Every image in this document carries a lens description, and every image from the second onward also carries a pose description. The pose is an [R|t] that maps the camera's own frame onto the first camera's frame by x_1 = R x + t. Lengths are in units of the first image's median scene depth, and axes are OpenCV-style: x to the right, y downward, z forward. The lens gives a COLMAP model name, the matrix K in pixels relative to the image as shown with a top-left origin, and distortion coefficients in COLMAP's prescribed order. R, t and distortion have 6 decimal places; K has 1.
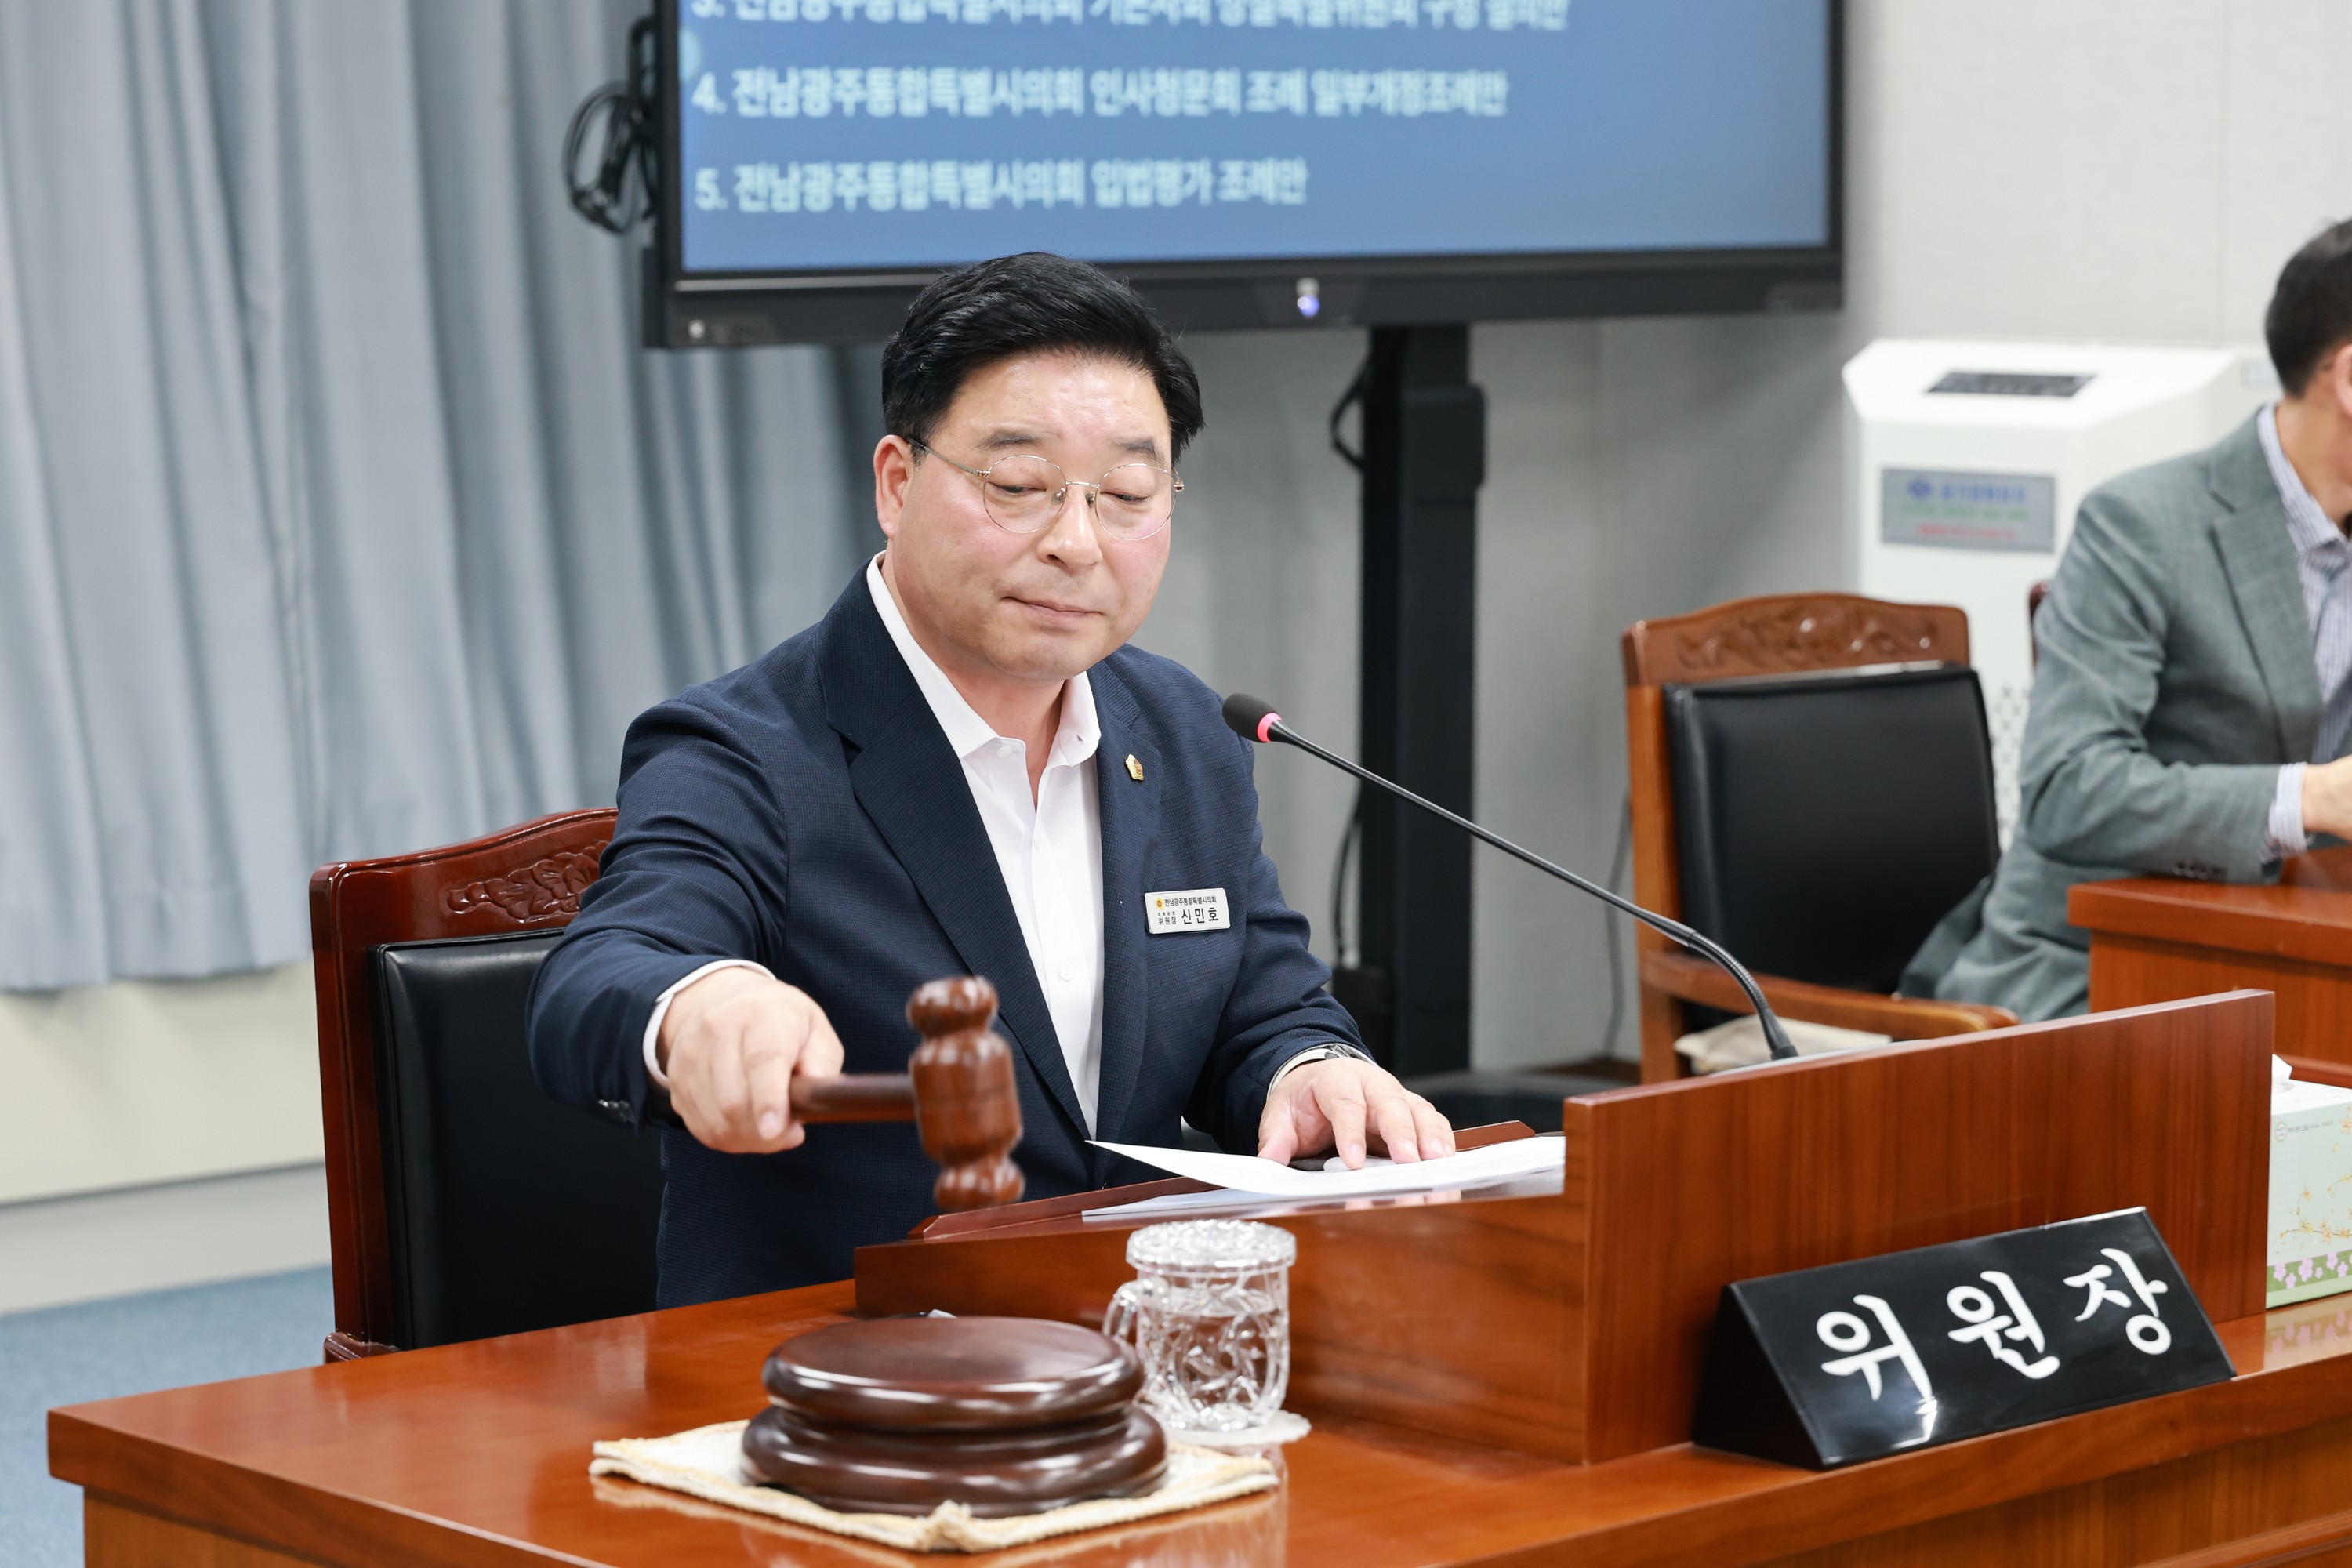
lens RADIAL K [[6159.9, 0, 1176.0], [0, 6159.9, 784.0], [0, 0, 1]] dist [-0.134974, 0.059942]
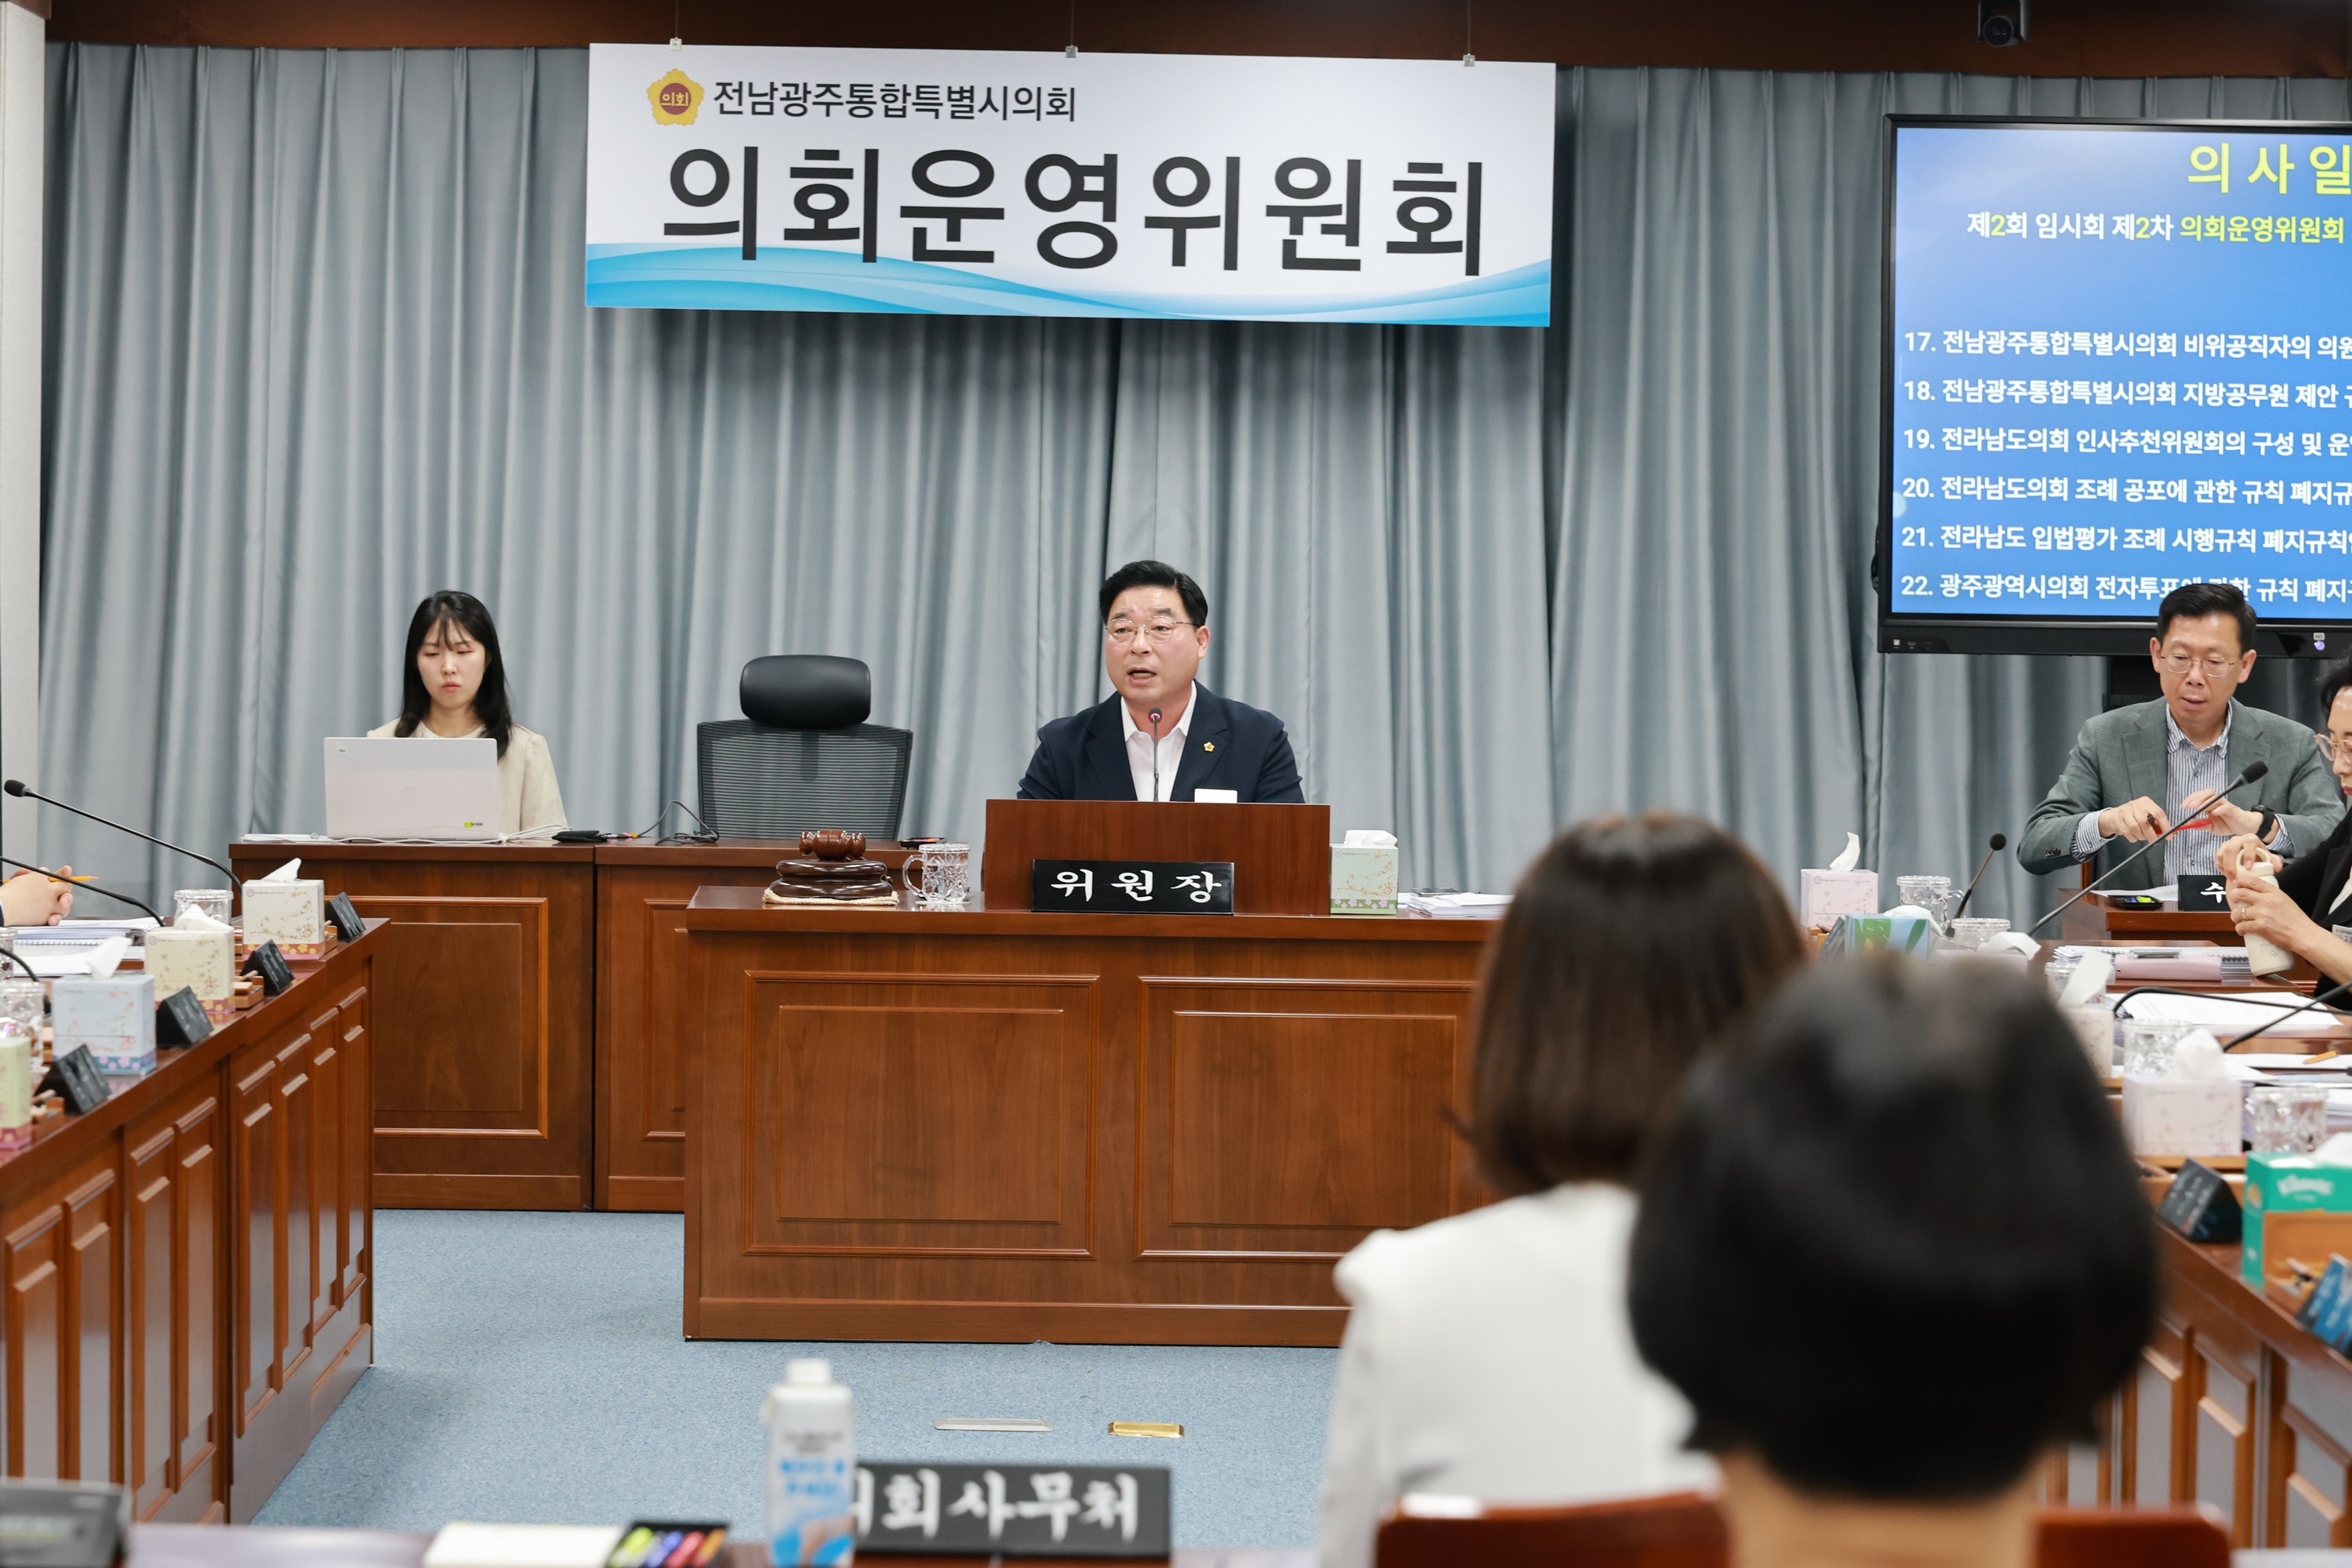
lens RADIAL K [[7057.0, 0, 1176.0], [0, 7057.0, 784.0], [0, 0, 1]] dist [-0.170829, -0.047842]
pose [[0.744858, 0.029589, -0.666567, 1.269802], [-0.086075, 0.994930, -0.052020, 0.110146], [0.661648, 0.096122, 0.743628, -0.841891]]
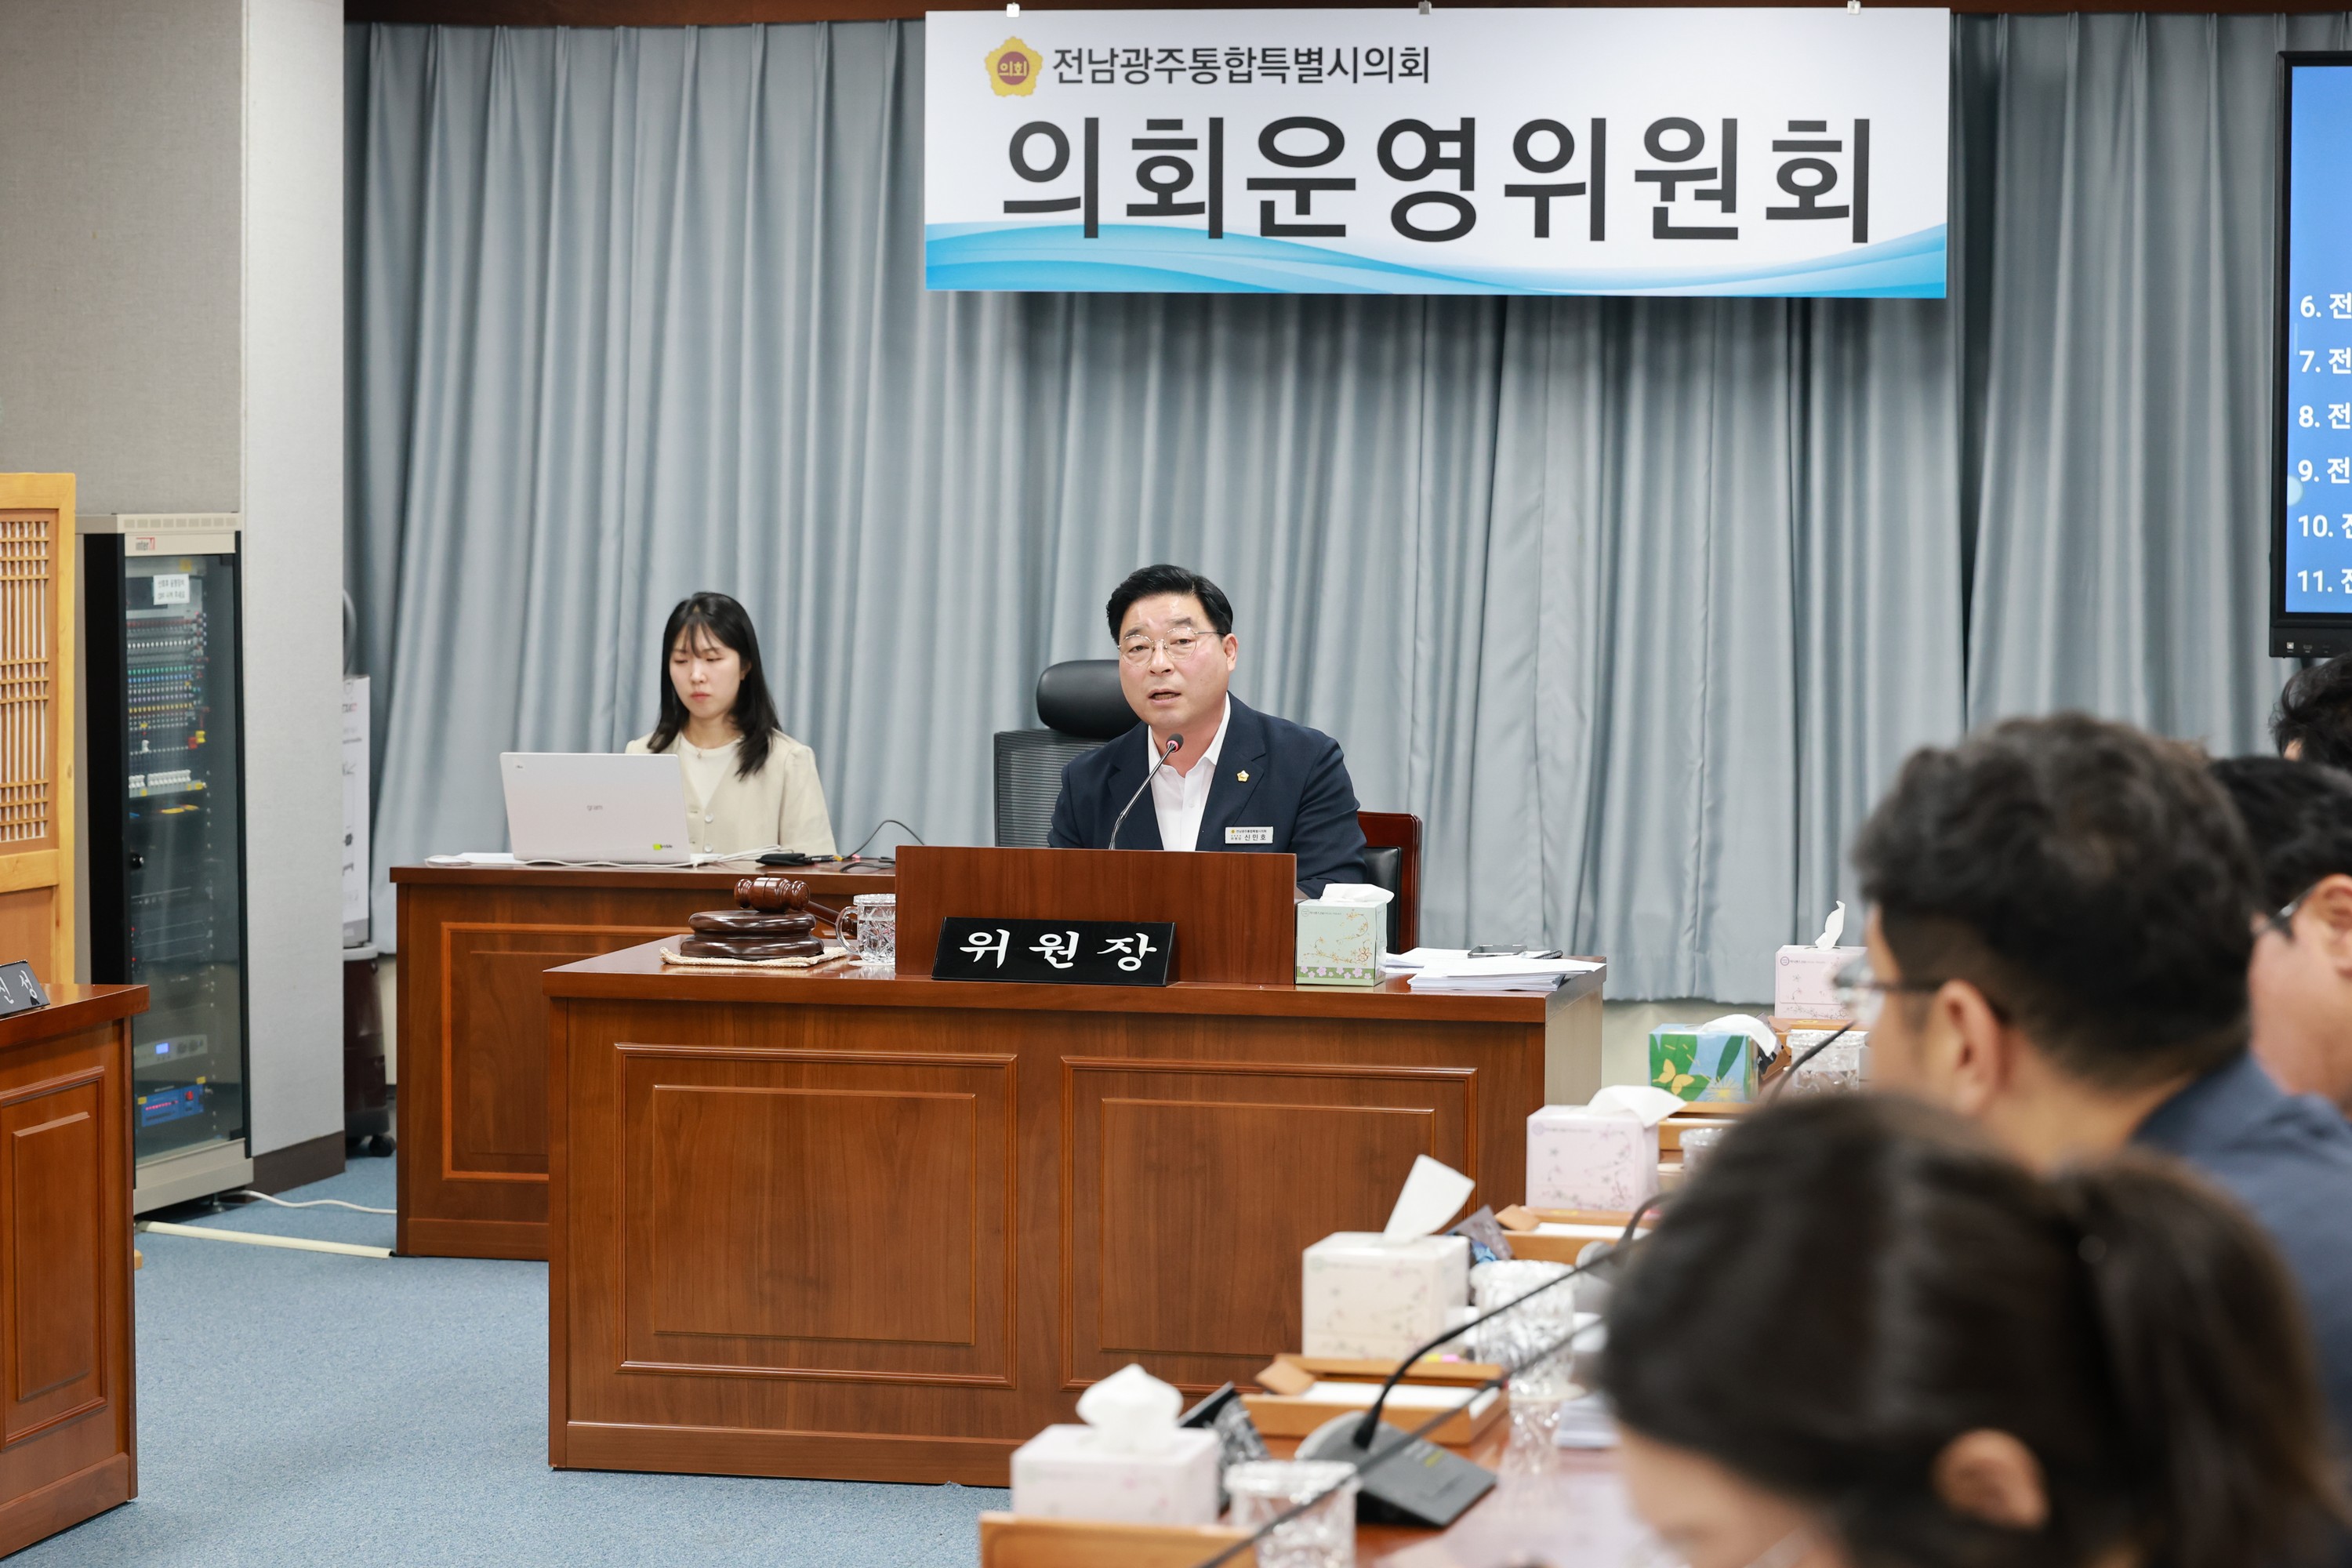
lens RADIAL K [[5797.5, 0, 1176.0], [0, 5797.5, 784.0], [0, 0, 1]] dist [-0.103710, -0.173424]
pose [[0.575320, 0.039456, -0.816976, 1.098201], [-0.097501, 0.995022, -0.020607, 0.031090], [0.812096, 0.091512, 0.576303, -0.211960]]
